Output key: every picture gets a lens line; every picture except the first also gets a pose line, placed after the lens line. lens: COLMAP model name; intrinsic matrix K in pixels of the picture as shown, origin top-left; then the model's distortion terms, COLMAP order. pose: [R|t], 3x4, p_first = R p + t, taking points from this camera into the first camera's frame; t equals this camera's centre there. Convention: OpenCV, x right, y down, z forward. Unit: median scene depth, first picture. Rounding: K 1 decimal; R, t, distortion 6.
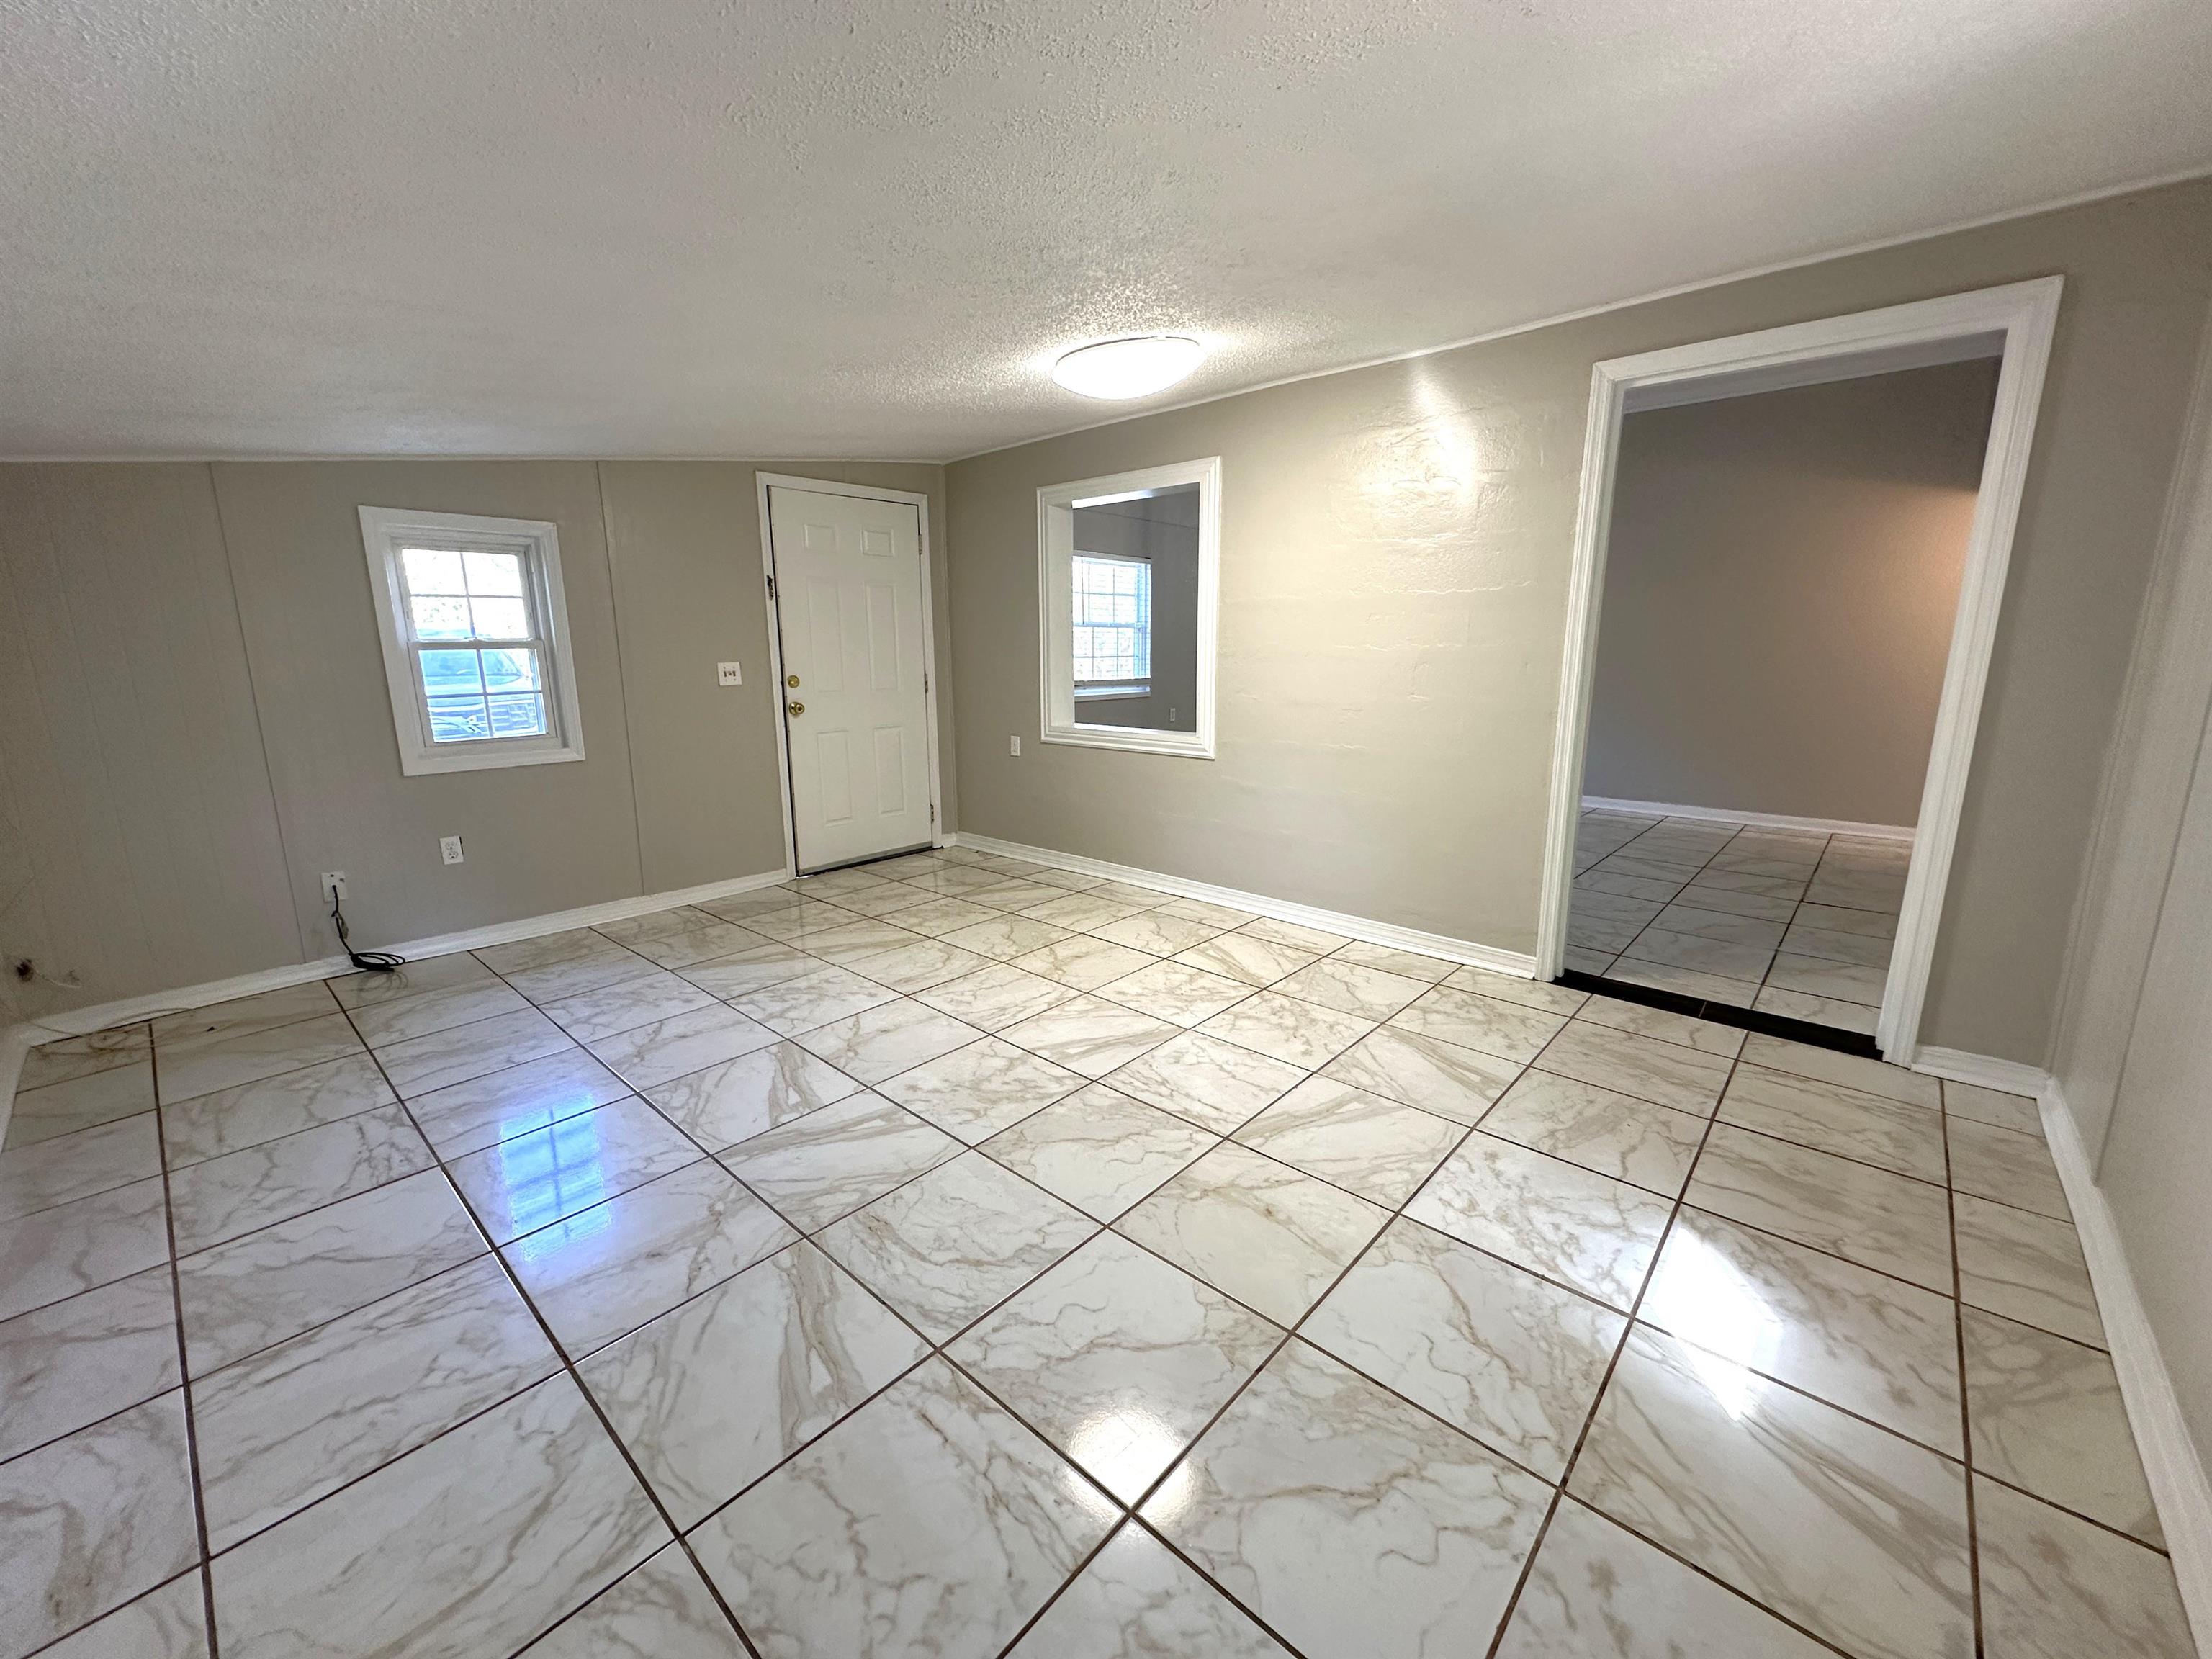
lens RADIAL K [[882.1, 0, 1105.4], [0, 882.1, 828.2], [0, 0, 1]] dist [-0.001920, 0.000508]
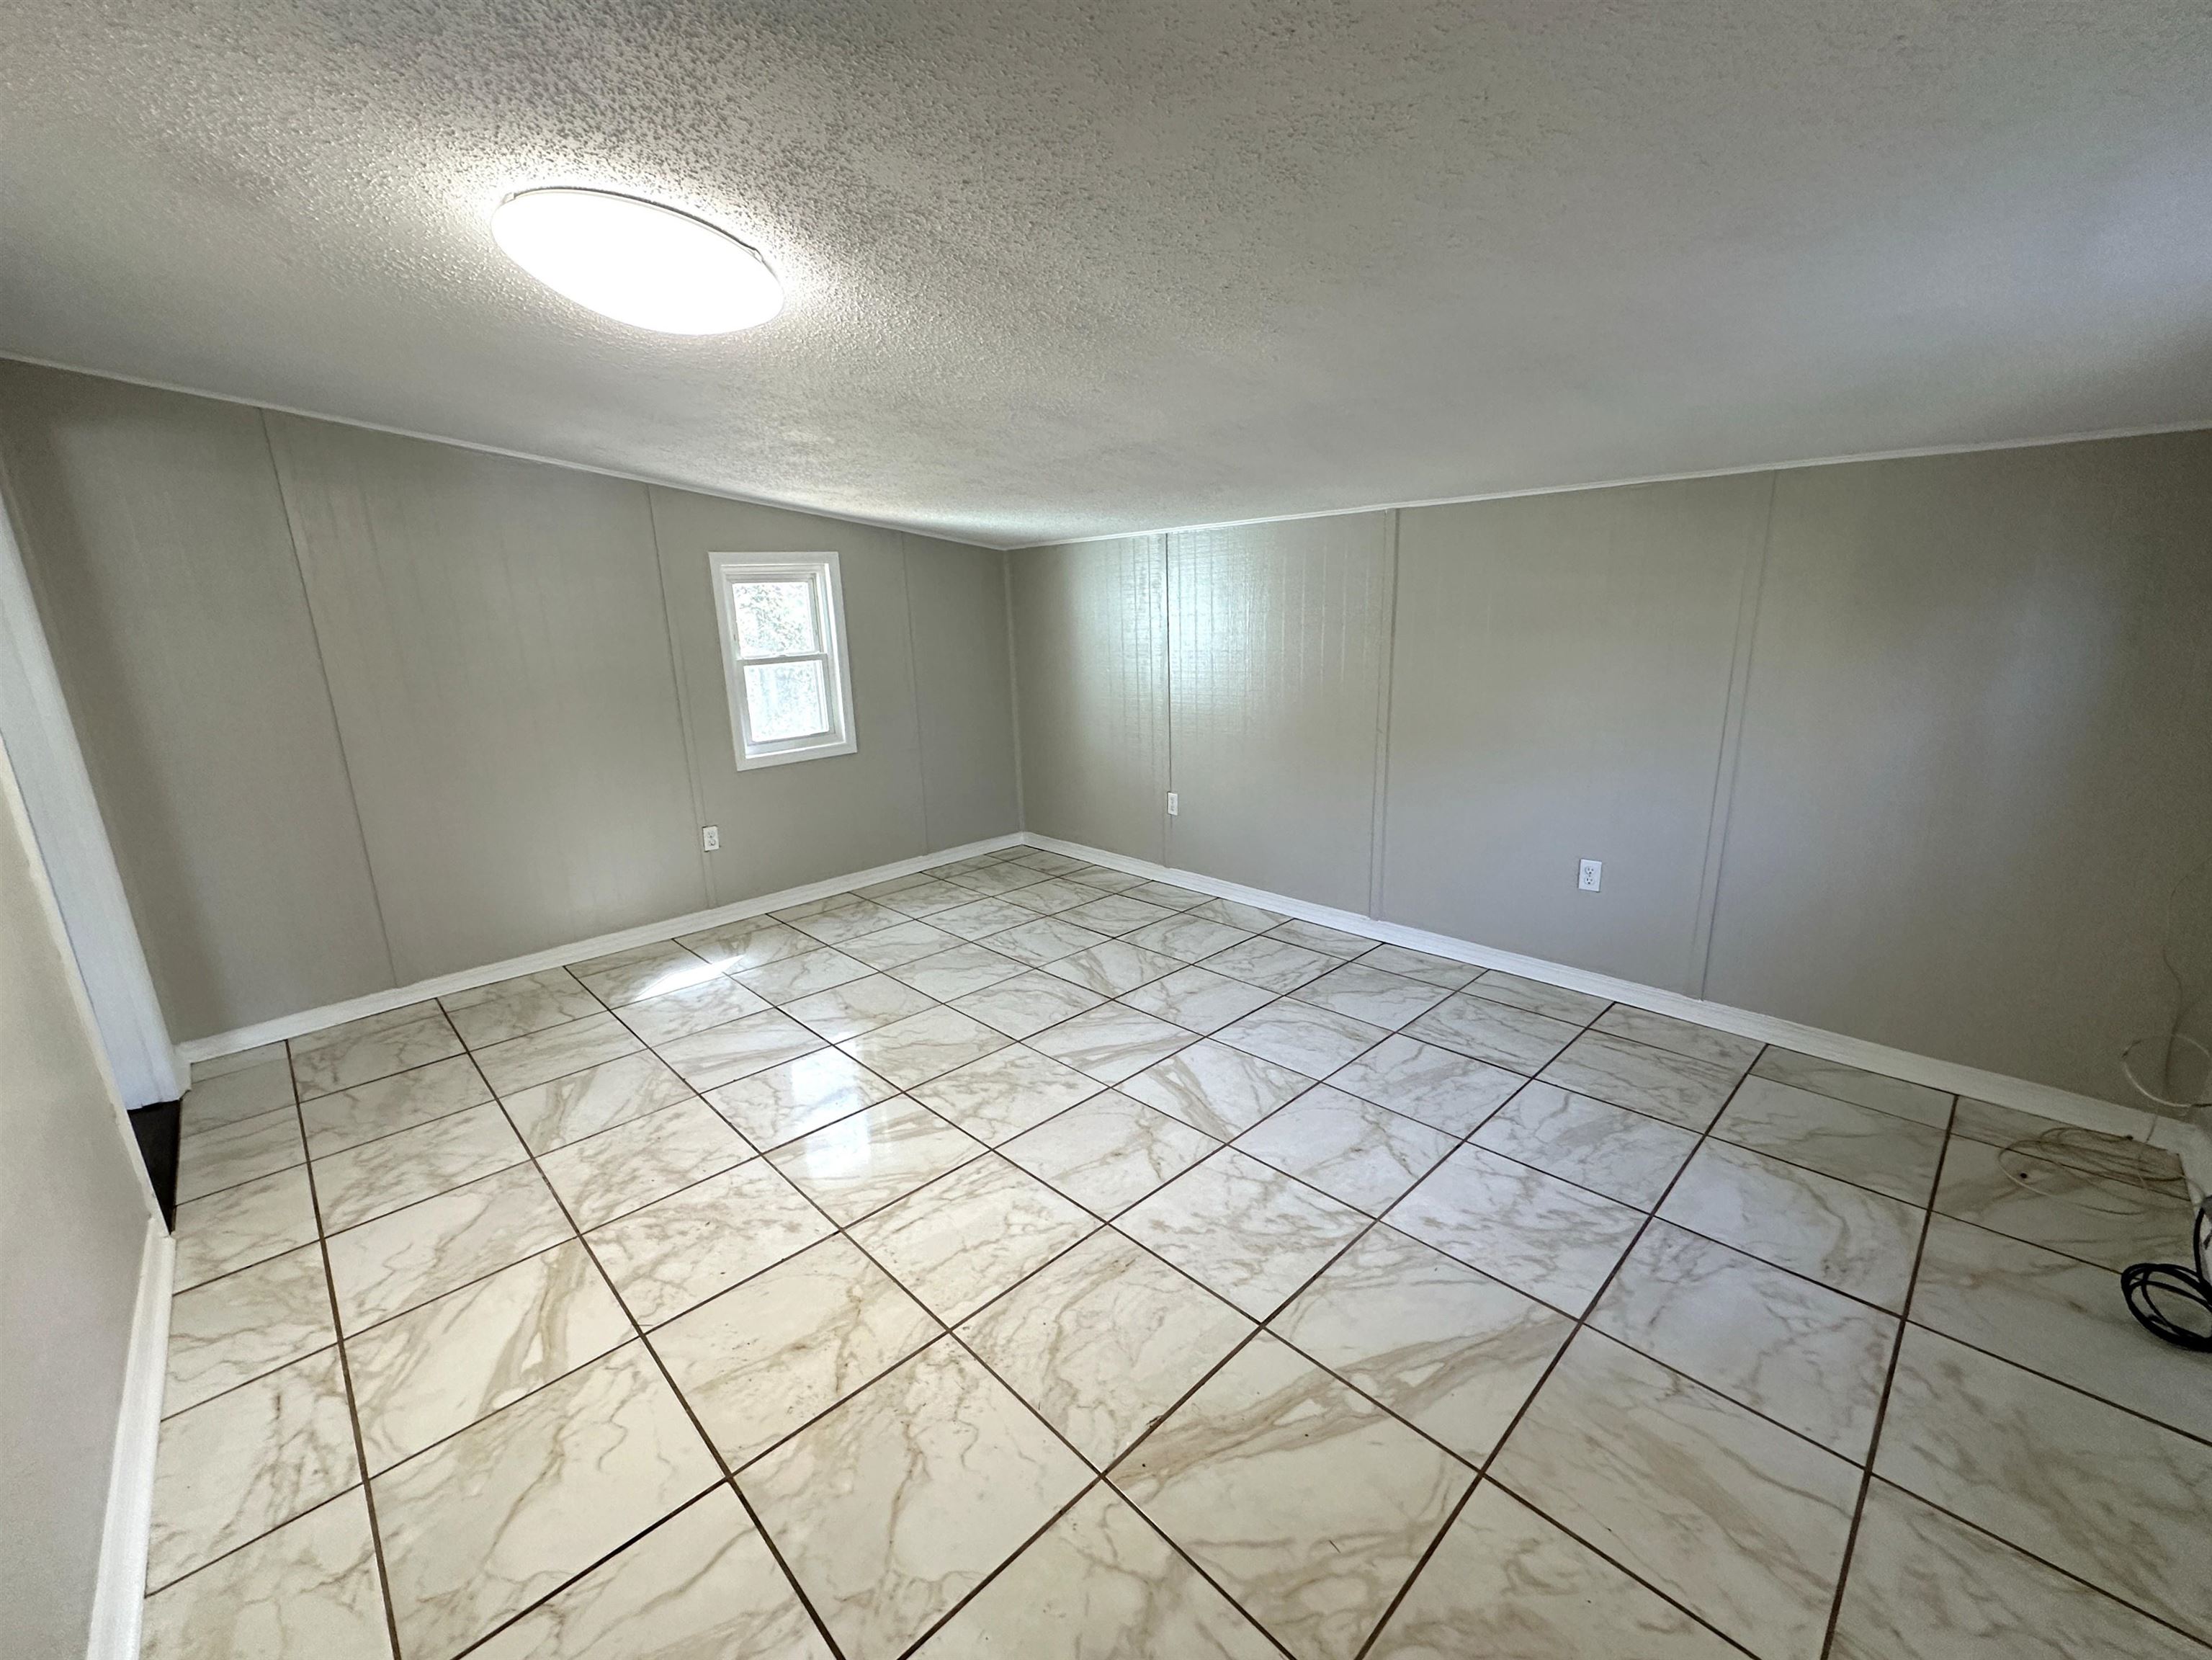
lens RADIAL K [[899.8, 0, 1110.2], [0, 899.8, 845.7], [0, 0, 1]] dist [-0.002904, -0.000877]
pose [[-0.997173, 0.020917, 0.072173, -0.315883], [0.051431, 0.890233, 0.452592, -0.419734], [-0.054784, 0.455024, -0.888792, 1.648875]]
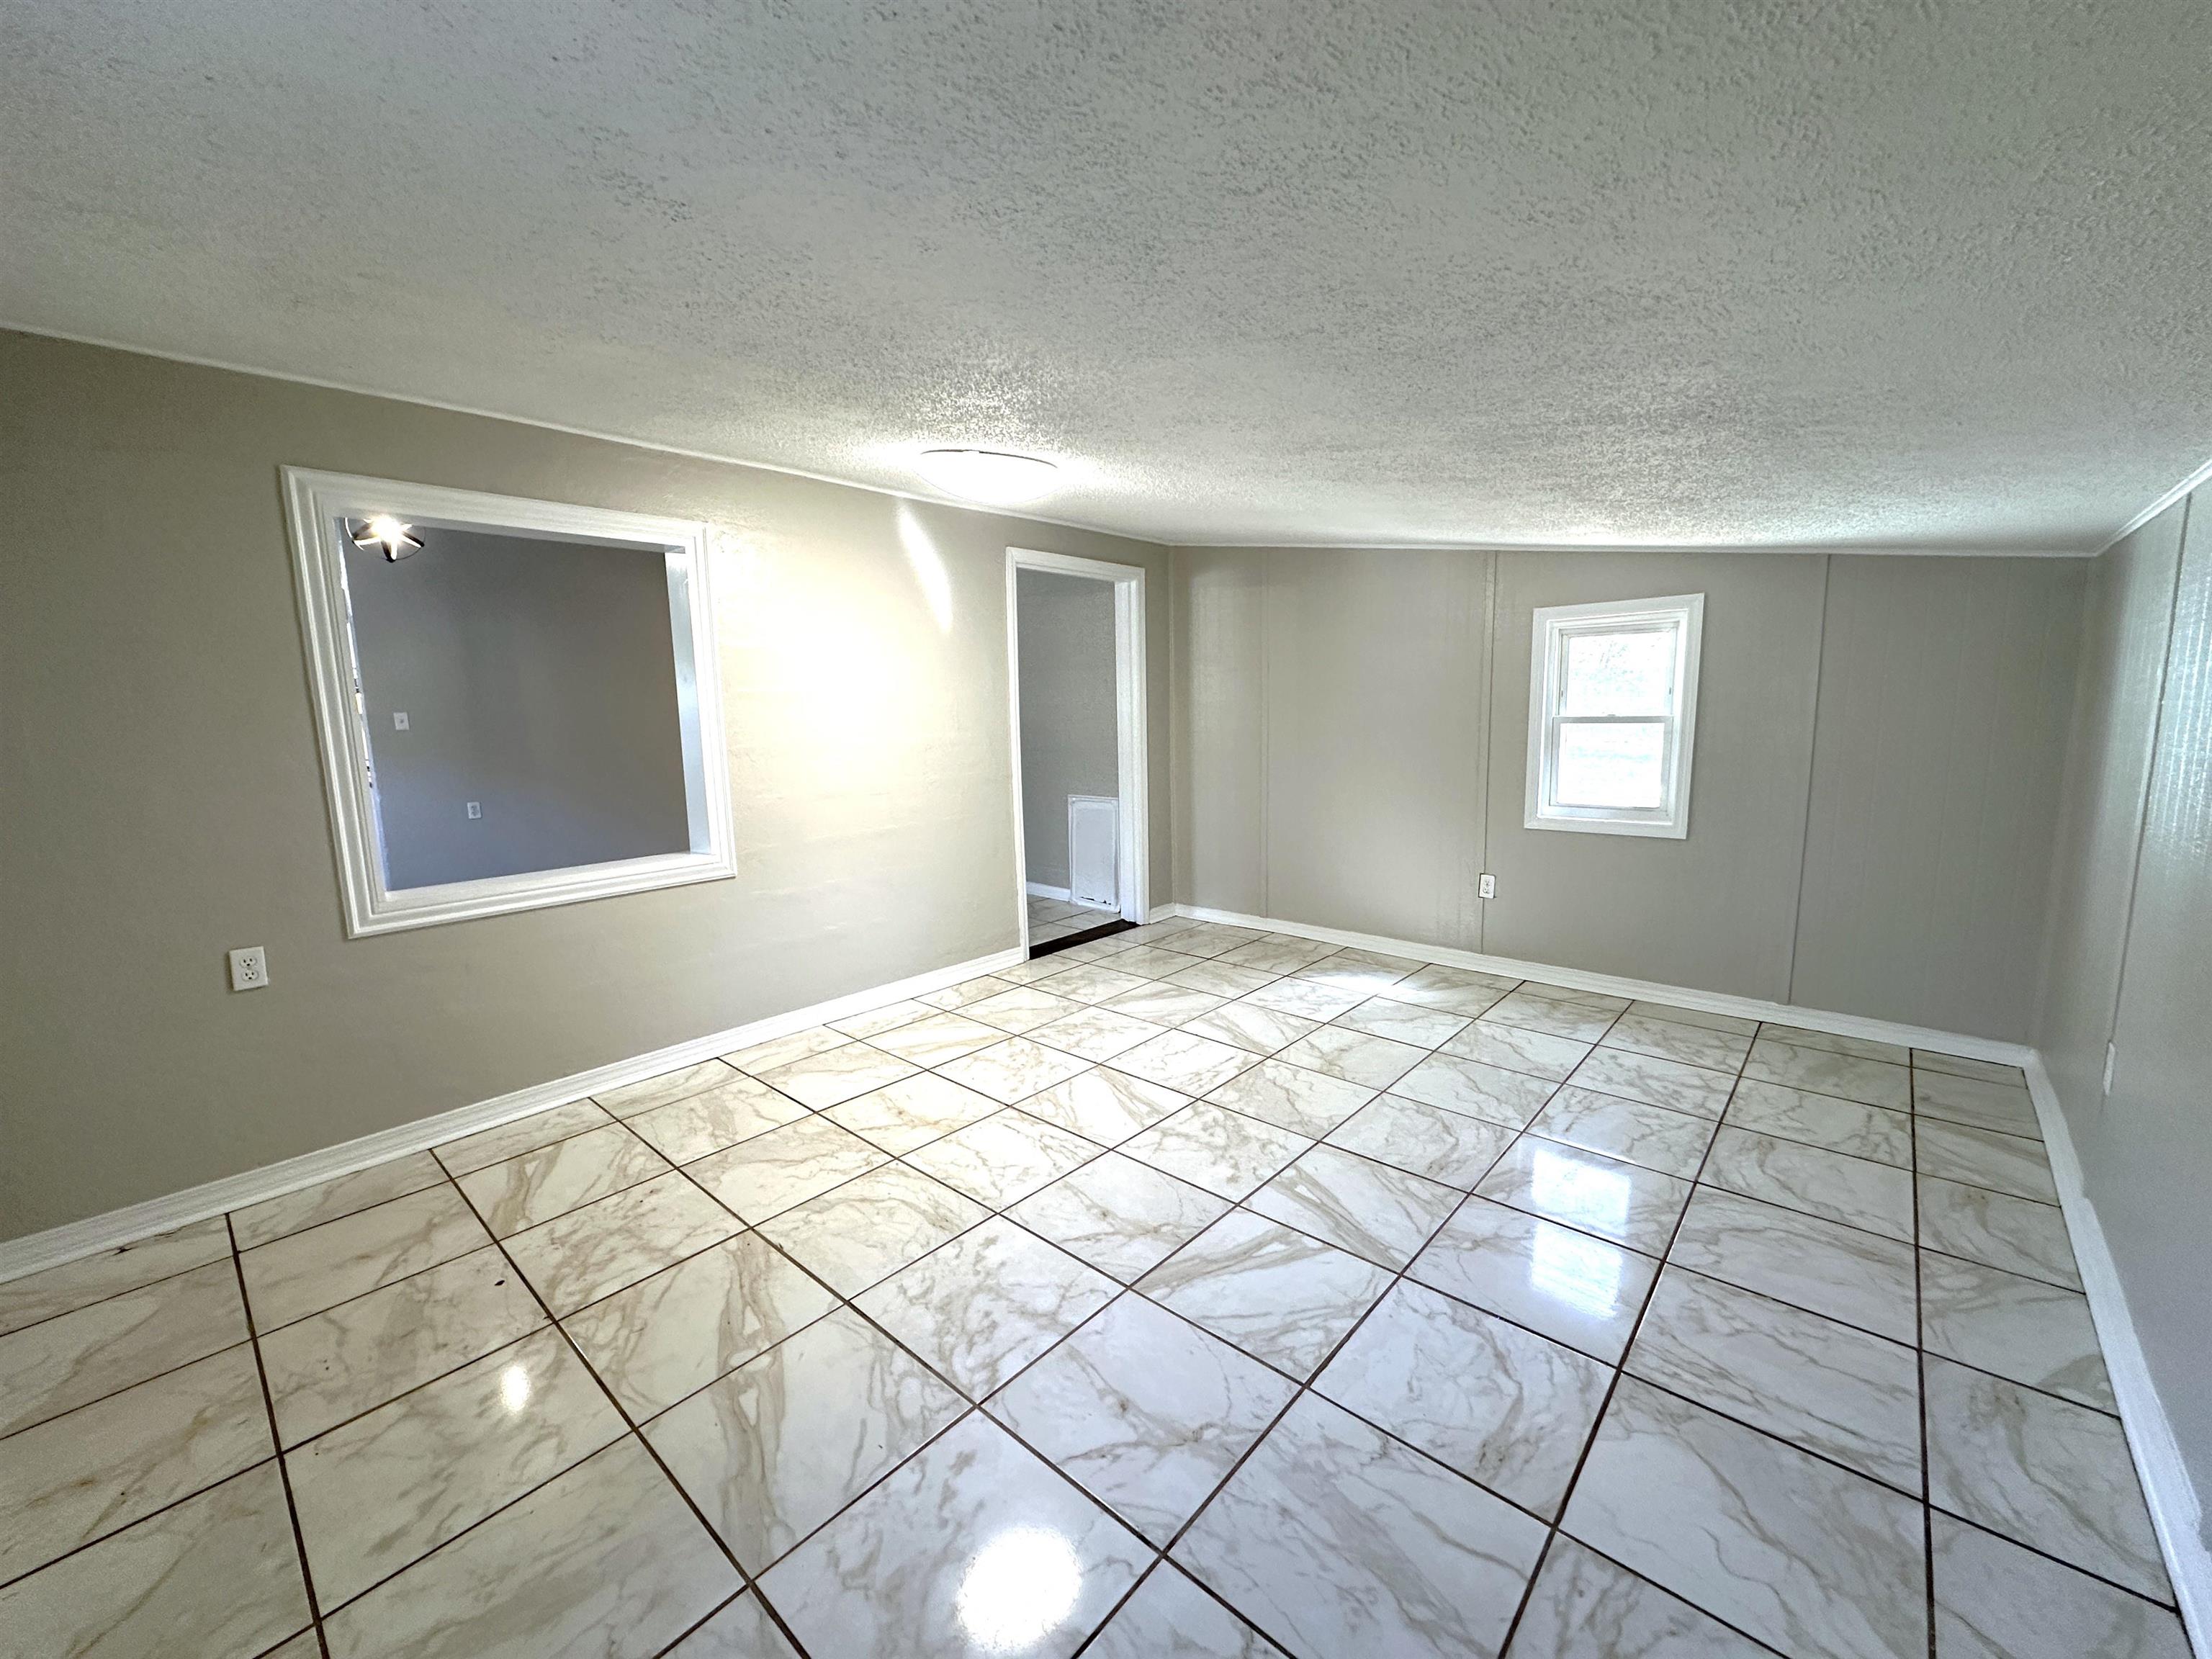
lens RADIAL K [[882.1, 0, 1105.4], [0, 882.1, 828.2], [0, 0, 1]] dist [-0.001920, 0.000508]
pose [[-0.009047, -0.136651, 0.990578, -1.026459], [0.223391, 0.965306, 0.135205, -0.228744], [-0.974687, 0.222509, 0.021793, 0.917764]]
